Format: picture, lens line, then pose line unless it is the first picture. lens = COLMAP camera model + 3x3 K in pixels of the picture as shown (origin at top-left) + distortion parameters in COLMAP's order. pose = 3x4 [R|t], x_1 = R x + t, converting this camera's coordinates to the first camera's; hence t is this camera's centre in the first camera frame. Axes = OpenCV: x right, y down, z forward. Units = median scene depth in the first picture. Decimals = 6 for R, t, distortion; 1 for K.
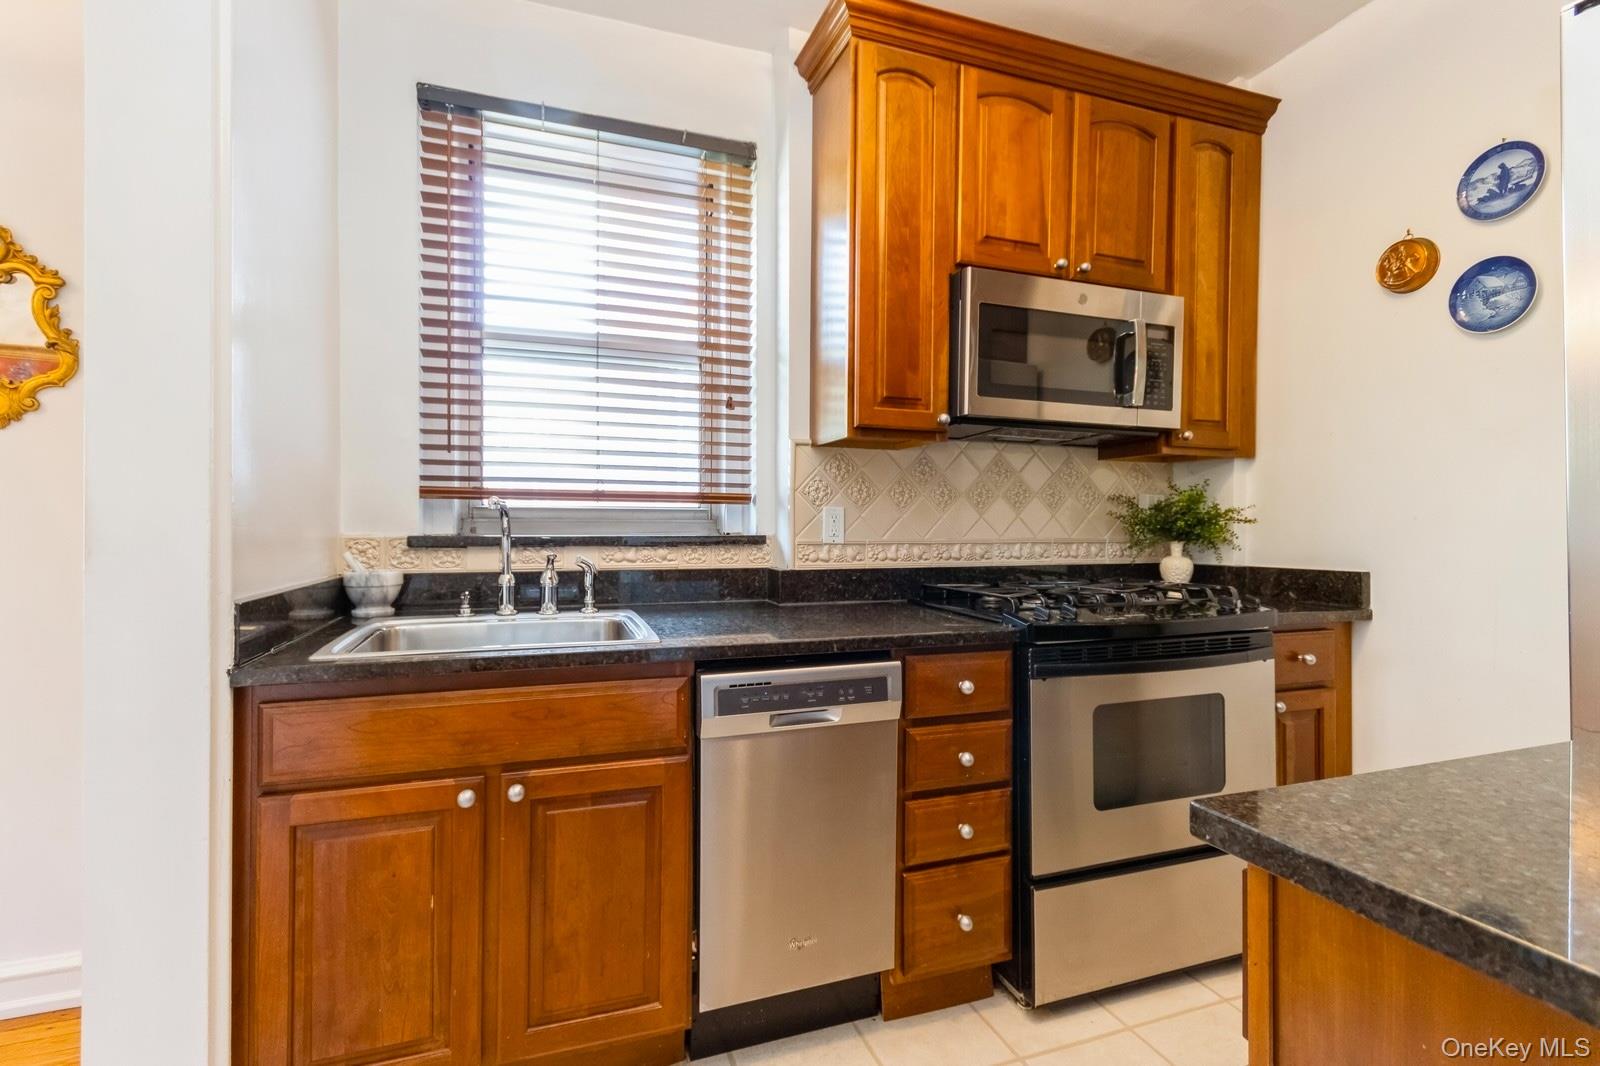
lens RADIAL K [[743.3, 0, 798.8], [0, 743.3, 526.5], [0, 0, 1]] dist [0.013053, 0.000167]
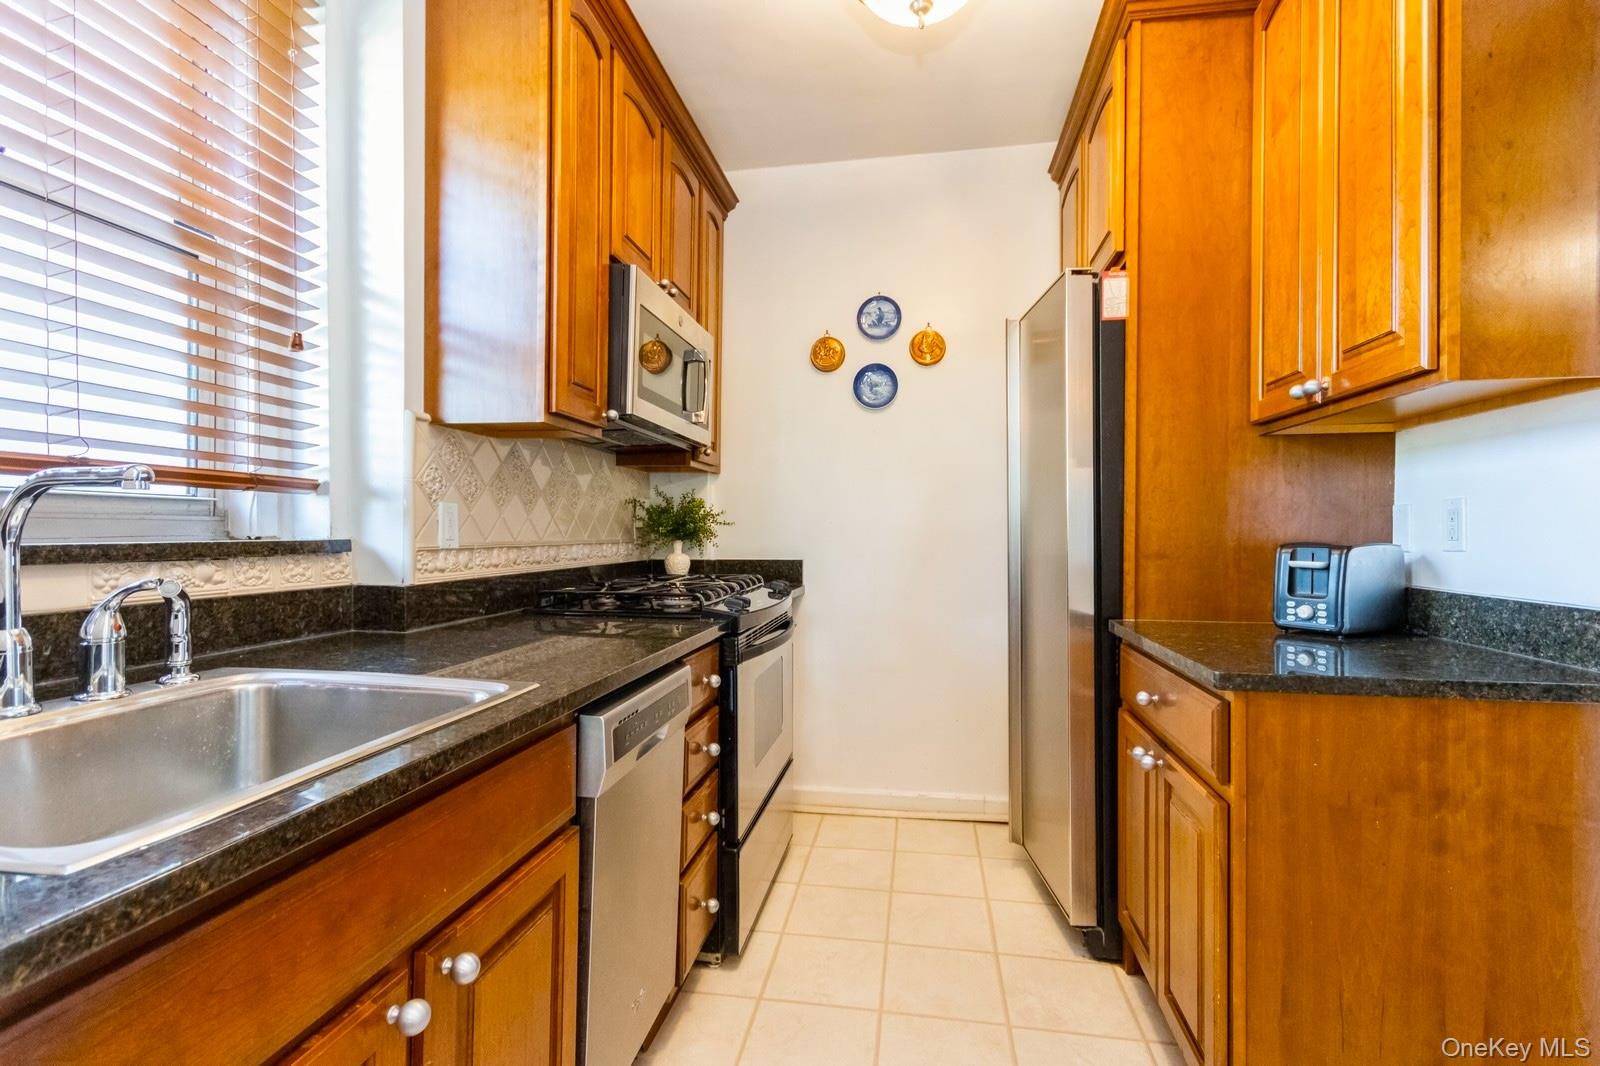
lens RADIAL K [[782.5, 0, 811.6], [0, 782.5, 531.0], [0, 0, 1]] dist [0.013531, 0.000142]
pose [[0.455694, 0.000022, 0.890136, -0.555732], [-0.013554, 0.999884, 0.006914, -0.006960], [-0.890033, -0.015215, 0.455642, 0.307968]]
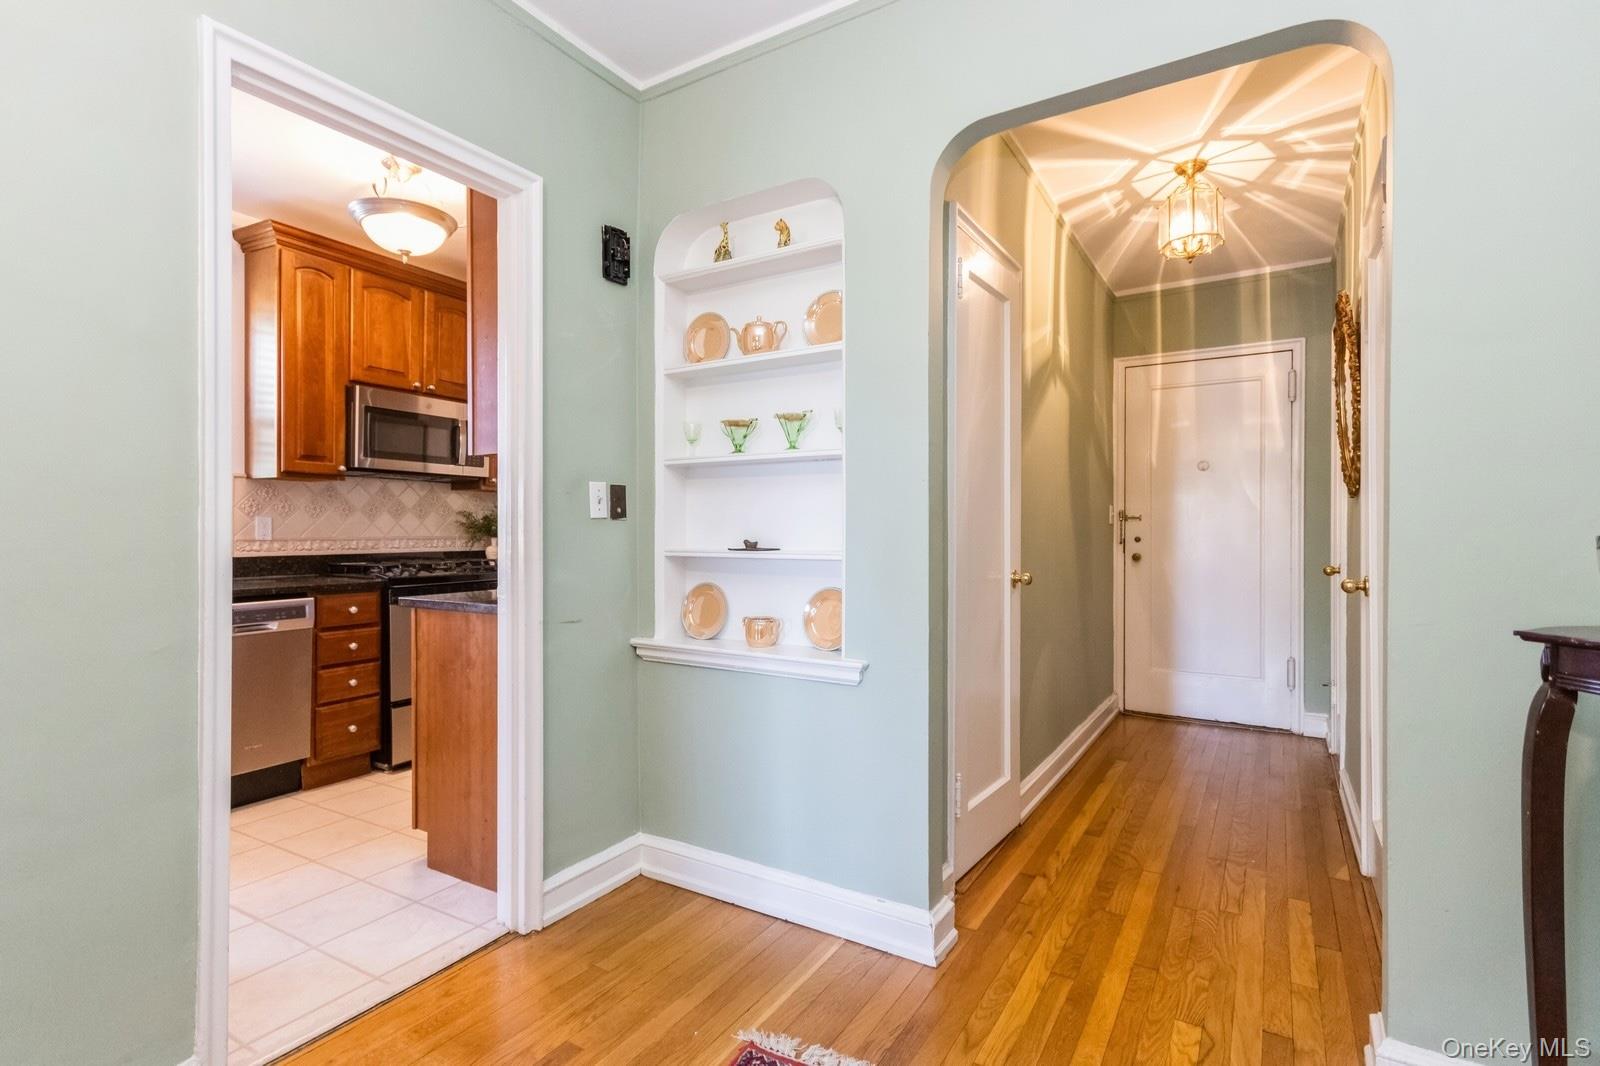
lens RADIAL K [[782.5, 0, 811.6], [0, 782.5, 531.0], [0, 0, 1]] dist [0.013531, 0.000142]
pose [[0.766828, -0.004561, 0.641837, -0.145223], [0.004584, 0.999988, 0.001630, 0.006499], [-0.641836, 0.001692, 0.766840, -1.114059]]
